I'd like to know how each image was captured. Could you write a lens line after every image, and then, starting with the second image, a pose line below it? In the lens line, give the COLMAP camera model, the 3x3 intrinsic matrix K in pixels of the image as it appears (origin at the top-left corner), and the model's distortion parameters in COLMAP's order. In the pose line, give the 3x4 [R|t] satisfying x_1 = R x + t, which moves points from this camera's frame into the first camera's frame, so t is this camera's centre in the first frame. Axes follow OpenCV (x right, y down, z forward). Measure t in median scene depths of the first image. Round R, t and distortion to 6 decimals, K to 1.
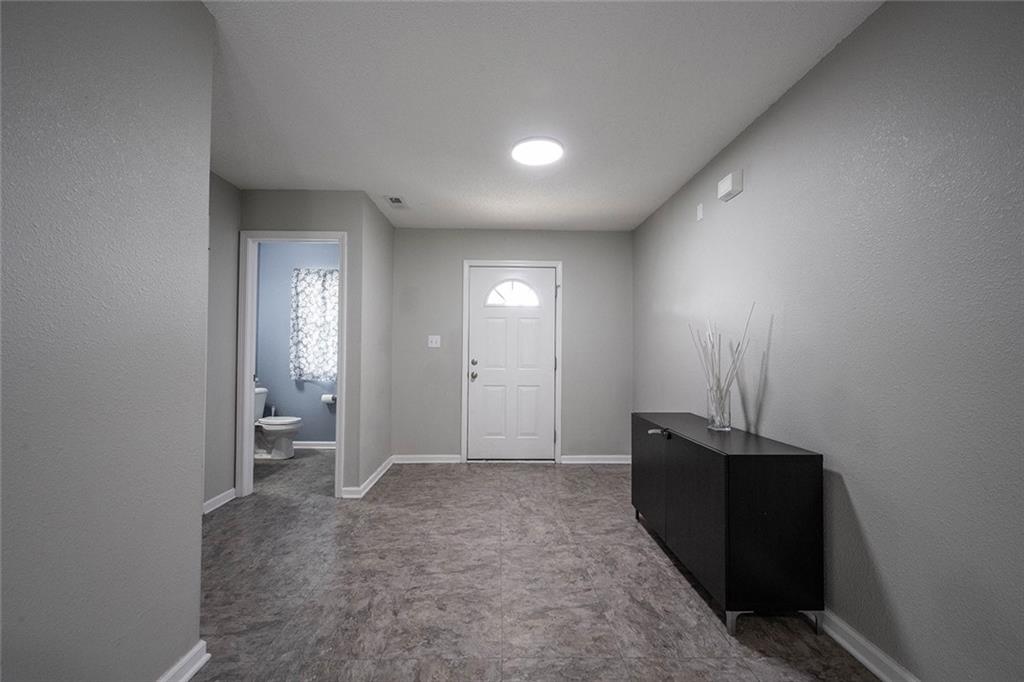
lens RADIAL K [[408.0, 0, 507.4], [0, 408.0, 347.4], [0, 0, 1]] dist [-0.003116, 0.000014]
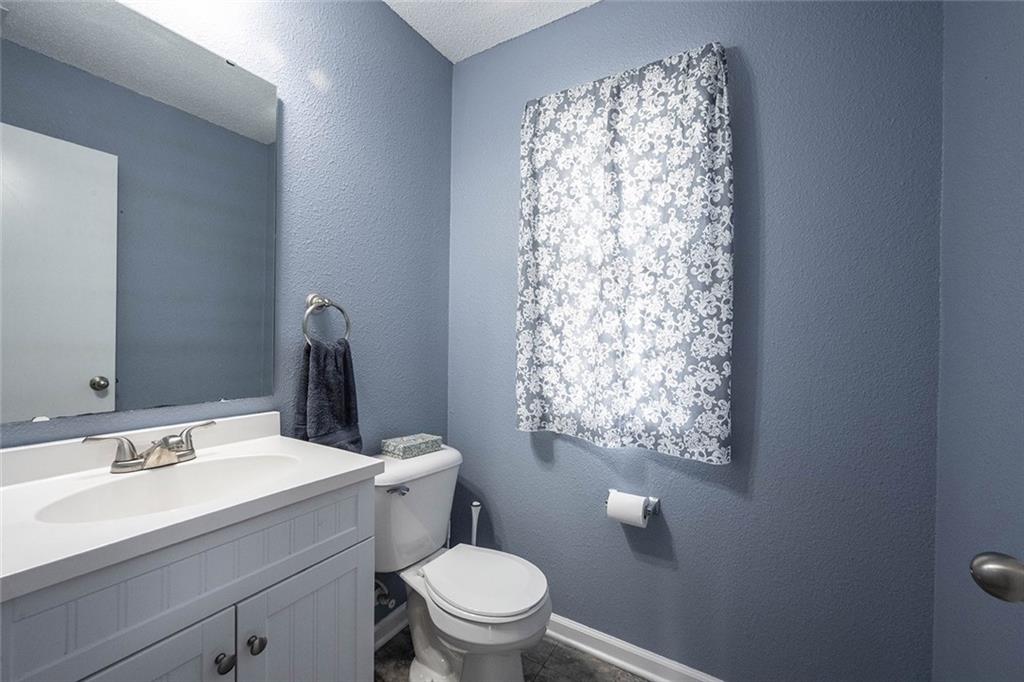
lens RADIAL K [[408.0, 0, 509.2], [0, 408.0, 342.1], [0, 0, 1]] dist [-0.003116, 0.000014]
pose [[0.847265, 0.001034, -0.531170, -0.355580], [0.003301, 0.999969, 0.007212, 0.003050], [0.531161, -0.007864, 0.847235, 0.704388]]
